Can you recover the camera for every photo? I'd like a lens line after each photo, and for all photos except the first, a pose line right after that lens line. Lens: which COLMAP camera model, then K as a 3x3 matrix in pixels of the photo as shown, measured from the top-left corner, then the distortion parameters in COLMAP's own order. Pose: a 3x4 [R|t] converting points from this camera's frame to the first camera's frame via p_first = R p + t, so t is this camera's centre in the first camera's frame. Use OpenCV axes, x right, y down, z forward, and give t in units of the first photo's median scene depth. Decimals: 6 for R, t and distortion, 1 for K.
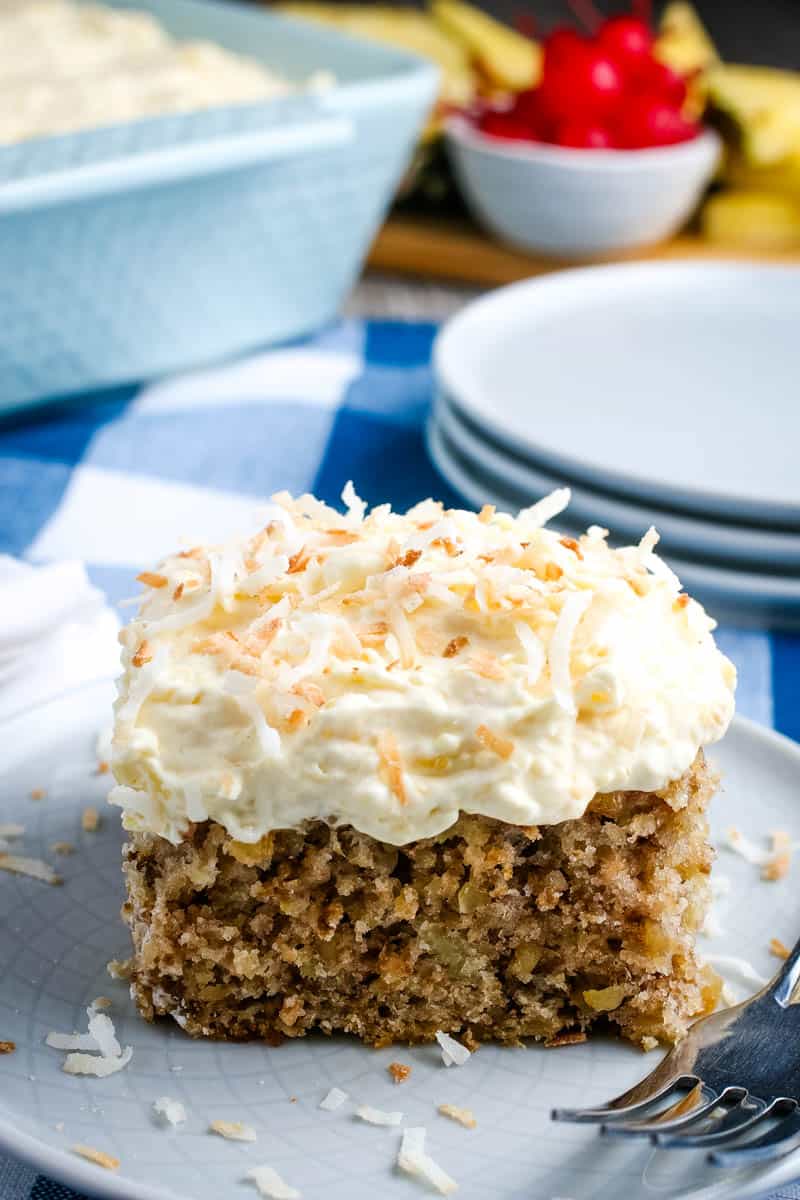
lens RADIAL K [[2386.2, 0, 400.0], [0, 2386.2, 600.0], [0, 0, 1]] dist [0.011291, 0.065622]
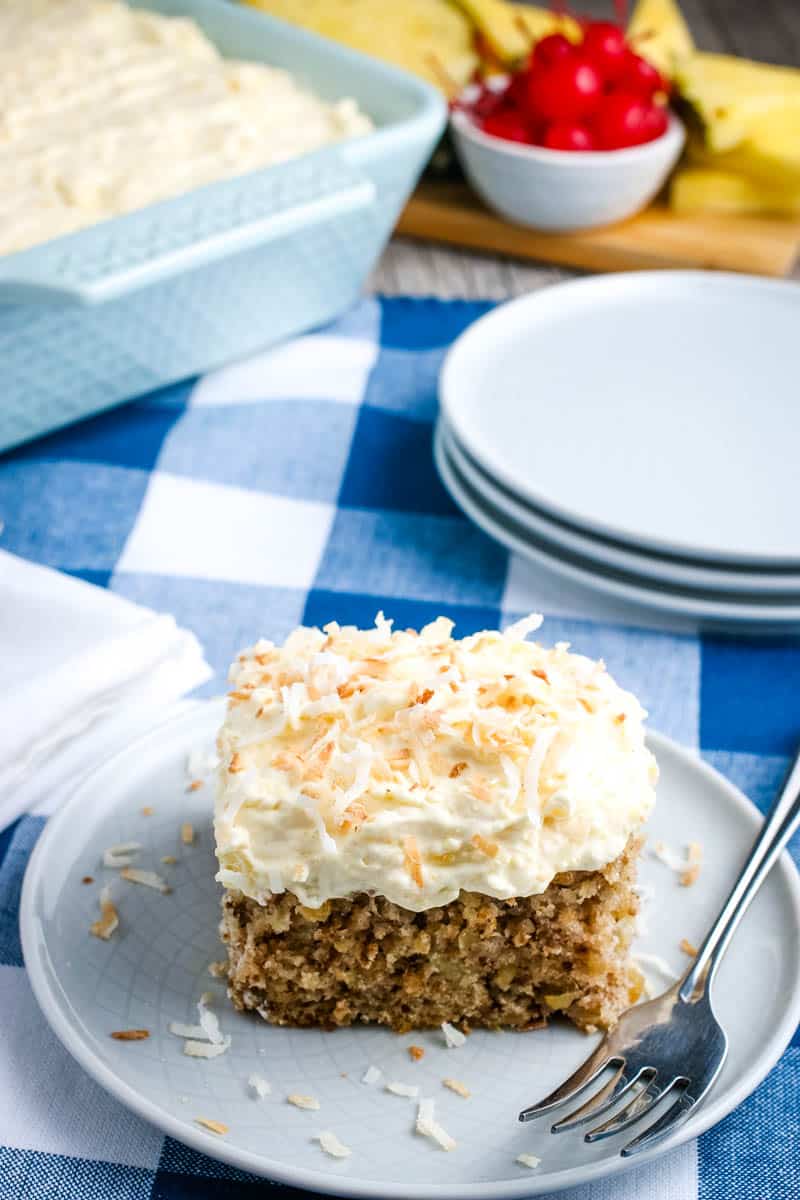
lens RADIAL K [[2386.2, 0, 400.0], [0, 2386.2, 600.0], [0, 0, 1]] dist [0.011291, 0.065622]
pose [[0.999983, 0.004769, 0.003461, -0.016557], [-0.005238, 0.988514, 0.151038, -0.291408], [-0.002701, -0.151054, 0.988522, -0.384391]]
